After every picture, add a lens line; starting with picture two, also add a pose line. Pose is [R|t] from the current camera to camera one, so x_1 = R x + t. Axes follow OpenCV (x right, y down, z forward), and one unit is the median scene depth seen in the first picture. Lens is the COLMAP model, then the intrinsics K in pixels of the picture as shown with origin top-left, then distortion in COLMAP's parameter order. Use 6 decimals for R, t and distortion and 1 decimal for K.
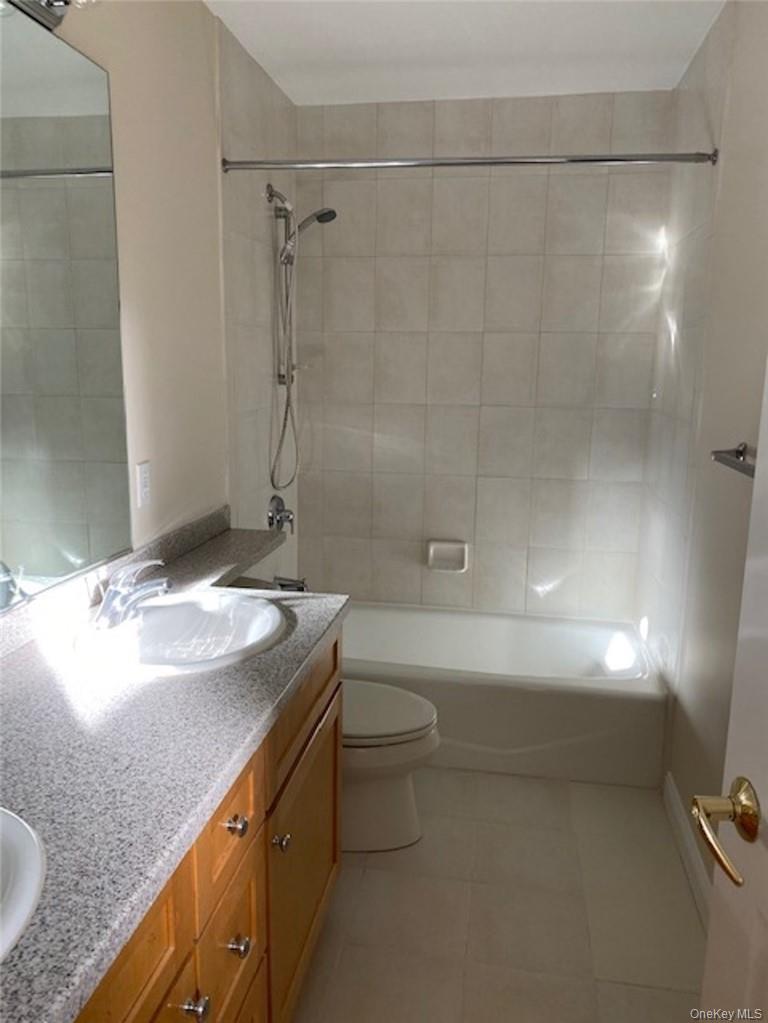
lens RADIAL K [[787.0, 0, 374.1], [0, 787.0, 512.0], [0, 0, 1]] dist [-0.002796, -0.002716]
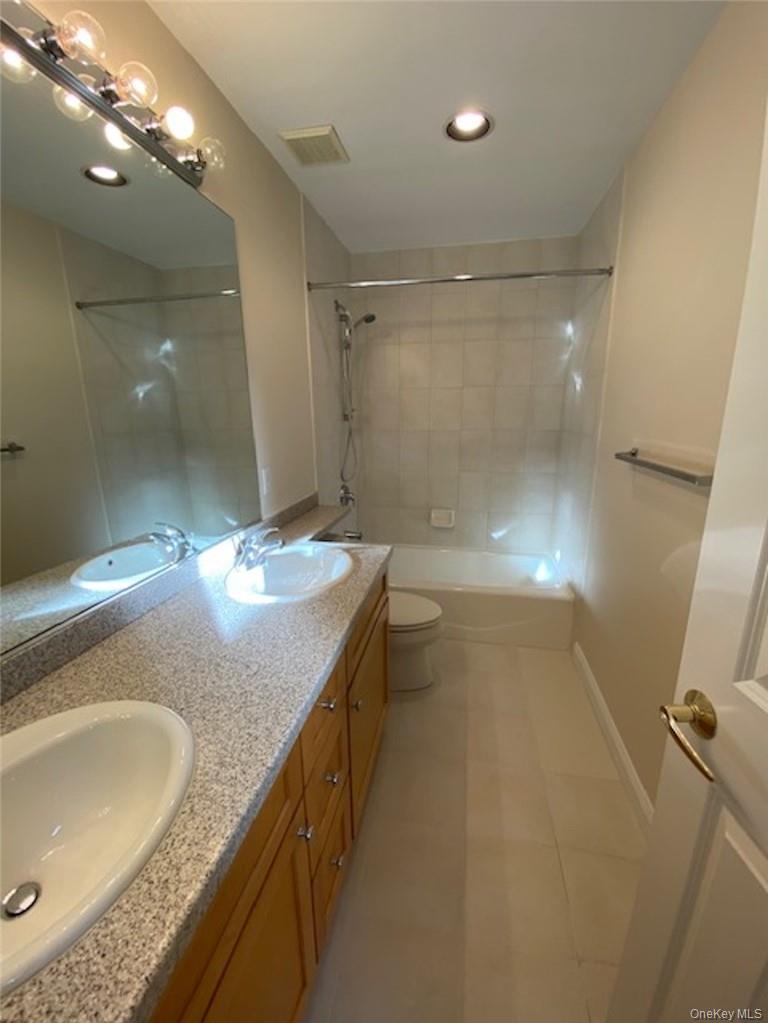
lens RADIAL K [[415.9, 0, 384.0], [0, 415.9, 511.5], [0, 0, 1]] dist [0.023023, -0.021080]
pose [[0.999581, -0.016988, -0.023445, -0.031741], [0.018134, 0.998606, 0.049564, -0.011920], [0.022570, -0.049969, 0.998496, 0.157664]]
